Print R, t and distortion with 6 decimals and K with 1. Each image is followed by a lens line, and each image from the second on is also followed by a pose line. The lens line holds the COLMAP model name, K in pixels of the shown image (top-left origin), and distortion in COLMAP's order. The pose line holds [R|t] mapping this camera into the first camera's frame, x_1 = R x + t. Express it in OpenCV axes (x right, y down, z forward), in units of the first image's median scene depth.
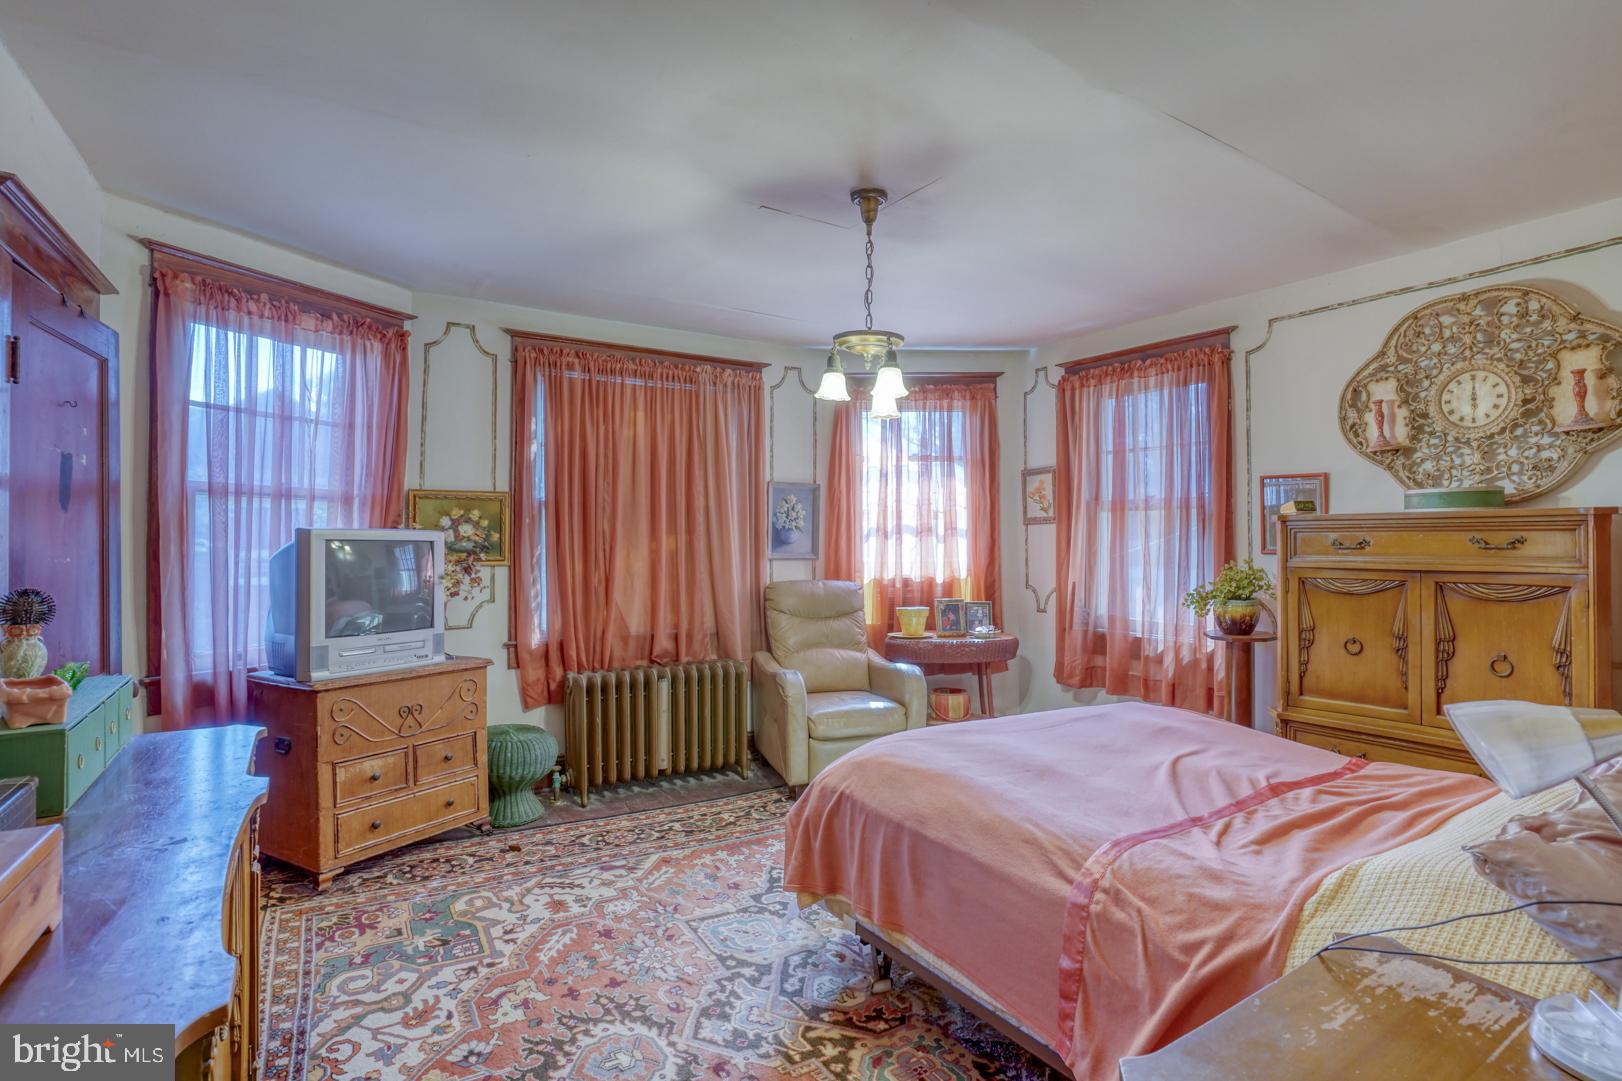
lens RADIAL K [[792.1, 0, 802.4], [0, 792.1, 534.8], [0, 0, 1]] dist [-0.074925, 0.034460]
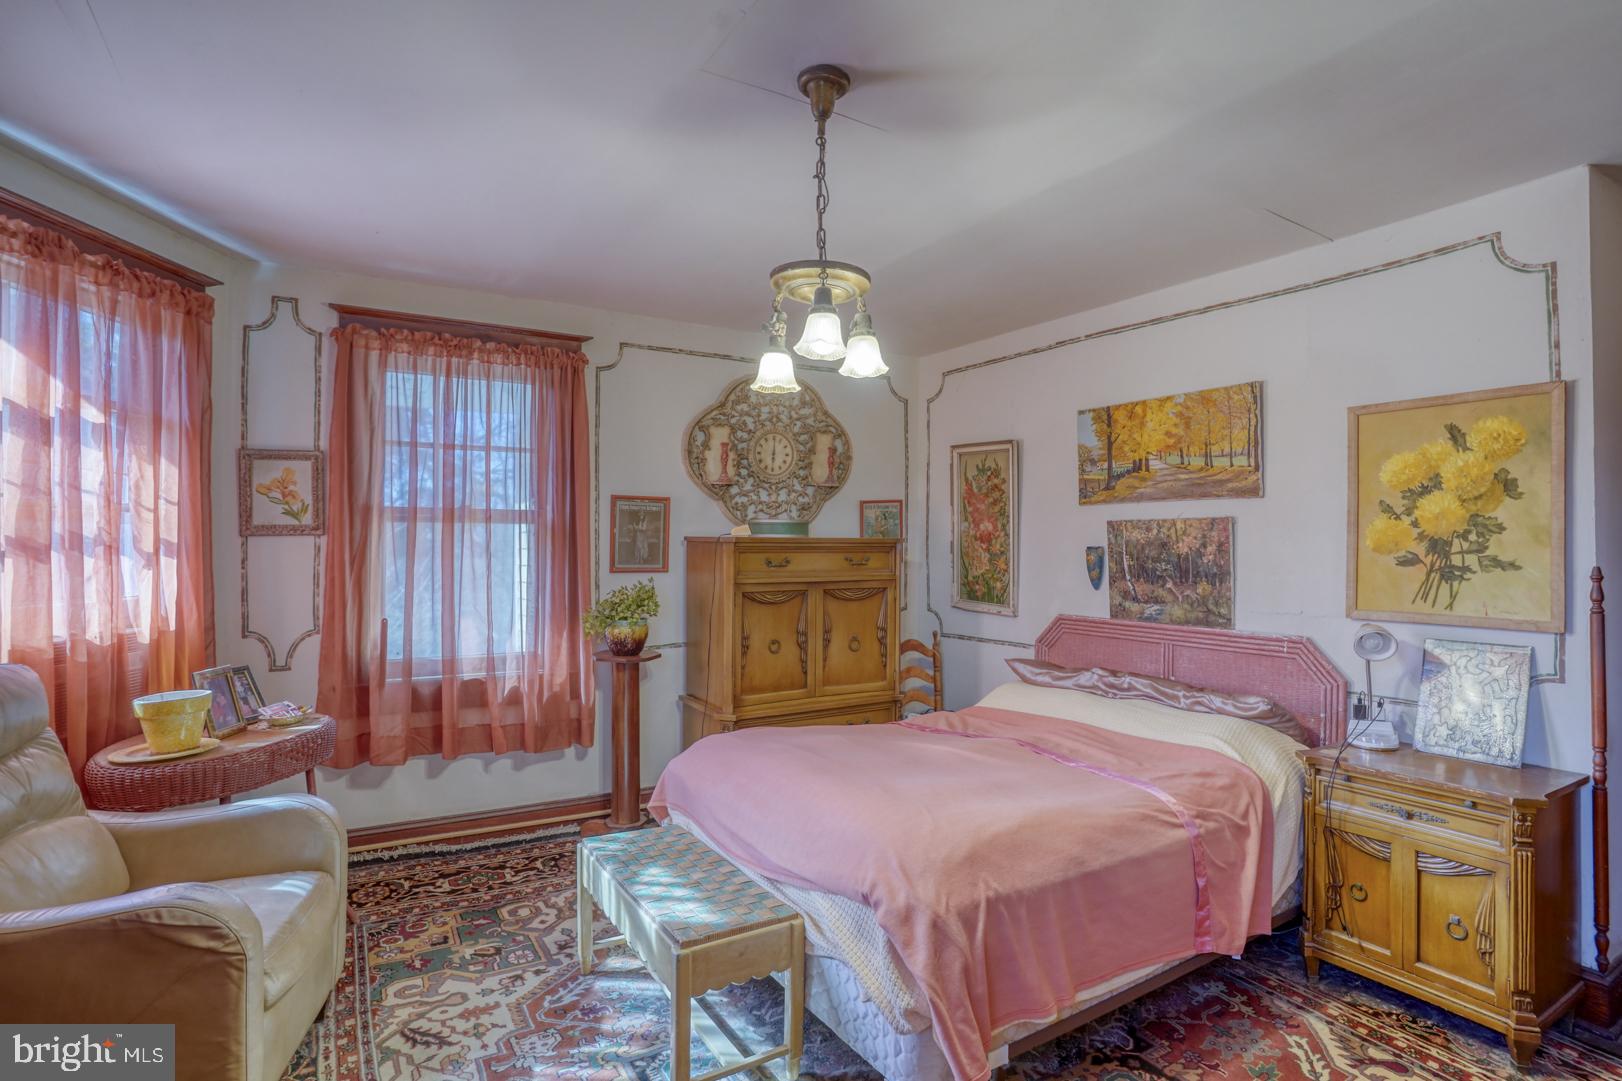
lens RADIAL K [[829.9, 0, 811.0], [0, 829.9, 540.5], [0, 0, 1]] dist [-0.038518, 0.000057]
pose [[0.032677, 0.014717, 0.999358, -0.462090], [-0.005261, 0.999880, -0.014552, -0.002777], [-0.999452, -0.004783, 0.032751, 0.694838]]
